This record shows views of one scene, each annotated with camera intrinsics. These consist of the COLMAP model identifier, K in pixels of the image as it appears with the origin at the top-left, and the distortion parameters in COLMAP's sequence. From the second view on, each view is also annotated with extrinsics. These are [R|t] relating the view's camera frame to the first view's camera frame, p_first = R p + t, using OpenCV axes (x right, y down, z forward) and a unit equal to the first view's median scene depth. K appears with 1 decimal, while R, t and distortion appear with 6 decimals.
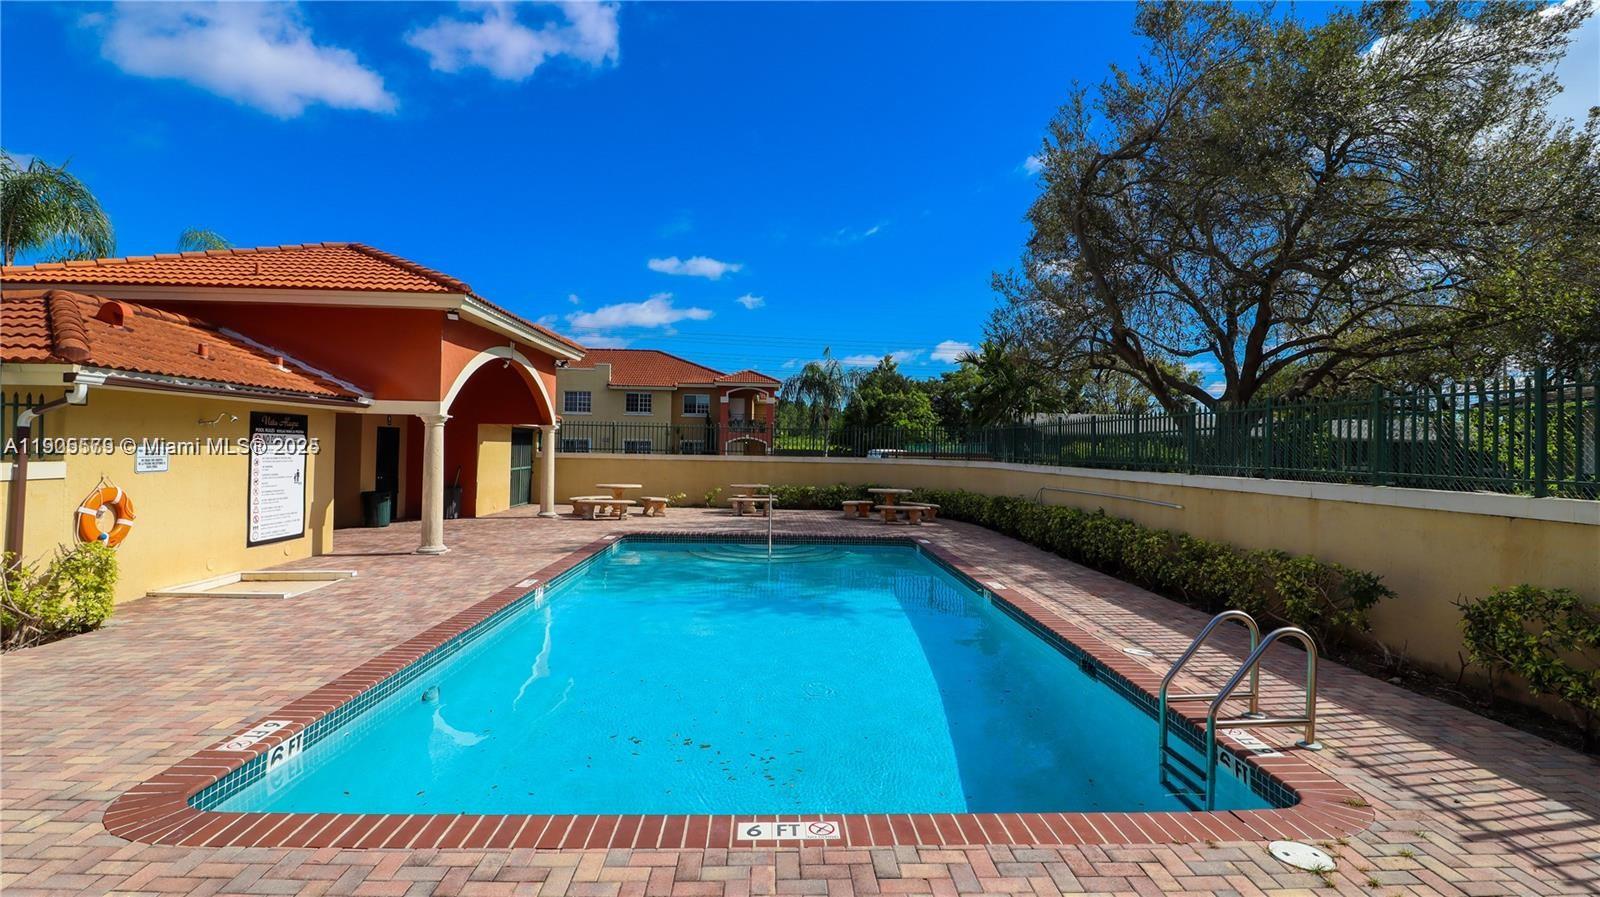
lens RADIAL K [[745.1, 0, 797.5], [0, 745.1, 434.8], [0, 0, 1]] dist [-0.002039, -0.012923]
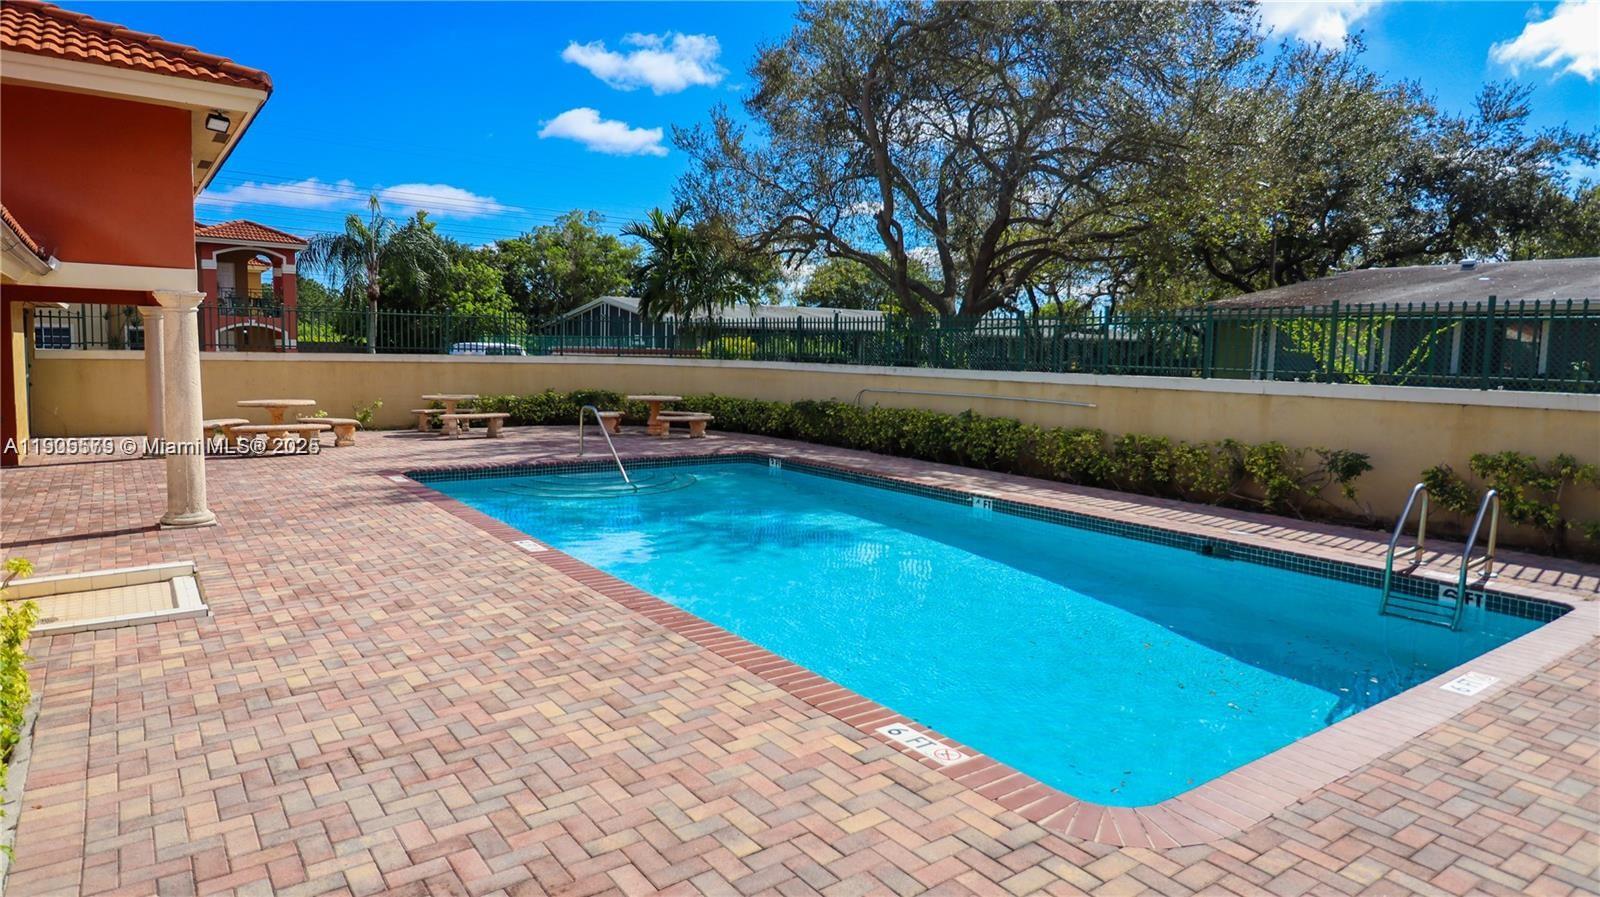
lens RADIAL K [[931.3, 0, 800.0], [0, 931.3, 448.5], [0, 0, 1]] dist [0.001787, 0.000380]
pose [[0.832301, -0.059826, 0.551087, -0.609371], [-0.014959, 0.991373, 0.130215, -0.009836], [-0.554123, -0.116622, 0.824225, 0.139044]]
